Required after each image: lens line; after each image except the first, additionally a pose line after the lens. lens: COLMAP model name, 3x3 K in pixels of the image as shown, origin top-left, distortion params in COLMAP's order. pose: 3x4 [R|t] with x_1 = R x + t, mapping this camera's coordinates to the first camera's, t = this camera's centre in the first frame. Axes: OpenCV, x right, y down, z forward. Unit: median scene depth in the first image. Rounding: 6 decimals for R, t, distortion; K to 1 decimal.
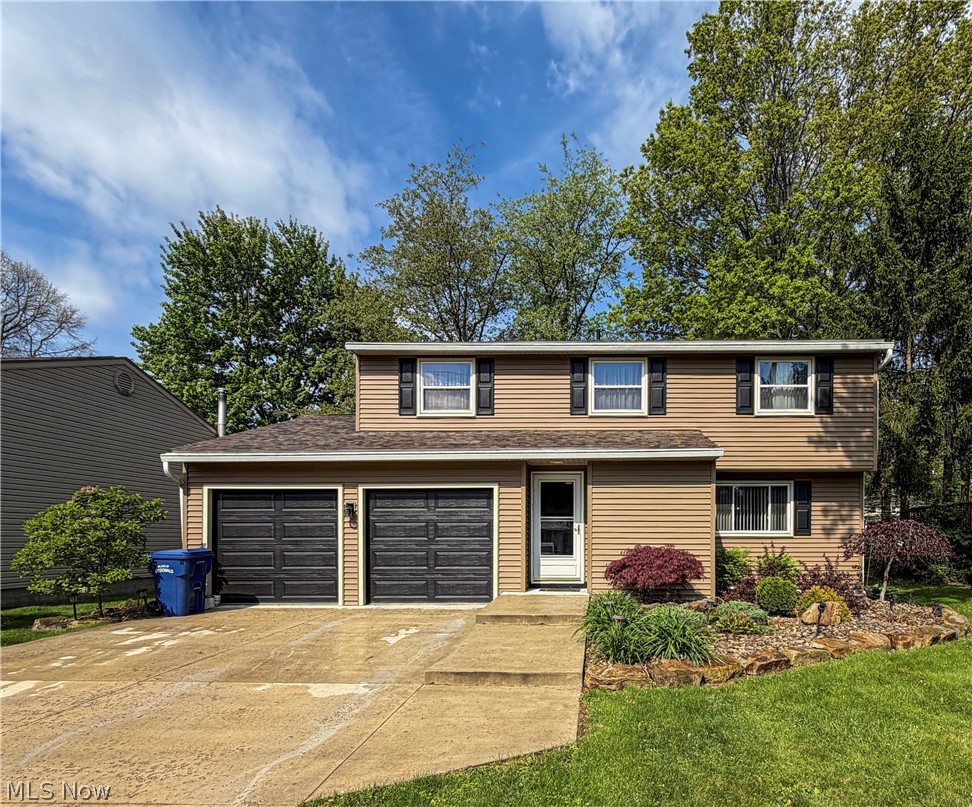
lens RADIAL K [[585.2, 0, 485.9], [0, 585.2, 567.8], [0, 0, 1]] dist [-0.006069, -0.003121]
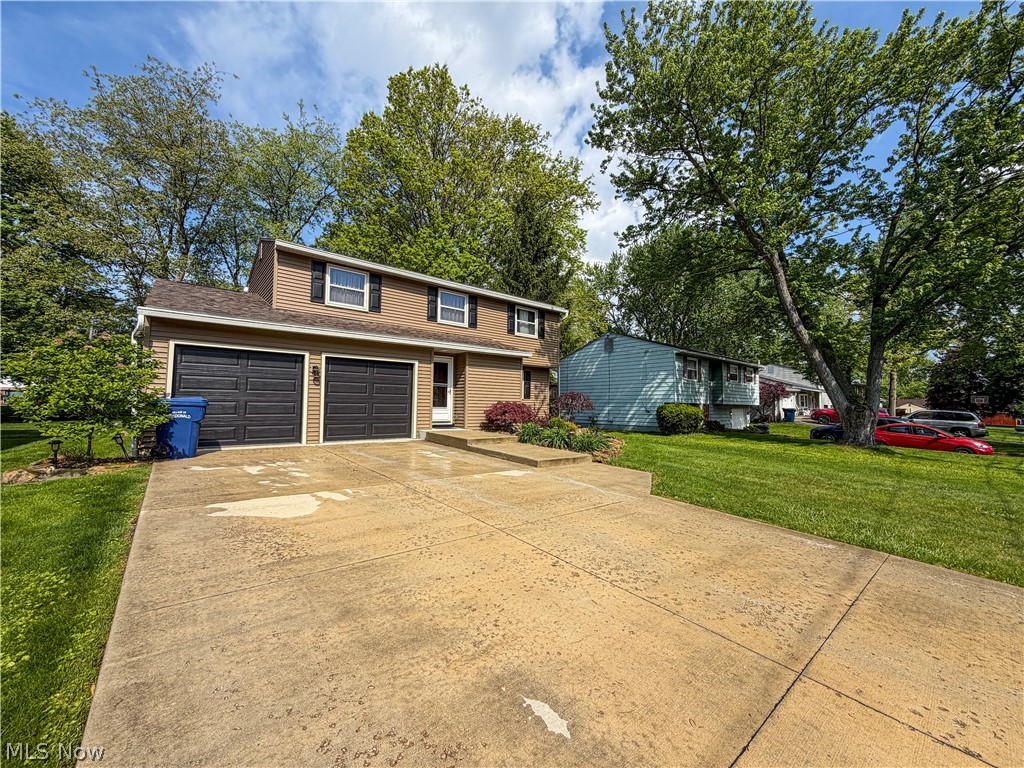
lens RADIAL K [[413.6, 0, 512.0], [0, 413.6, 384.0], [0, 0, 1]] dist [0.000984, 0.000050]
pose [[0.762980, 0.050199, 0.644470, -0.412148], [0.001126, 0.996876, -0.078981, 0.004963], [-0.646421, 0.060986, 0.760540, -0.012471]]
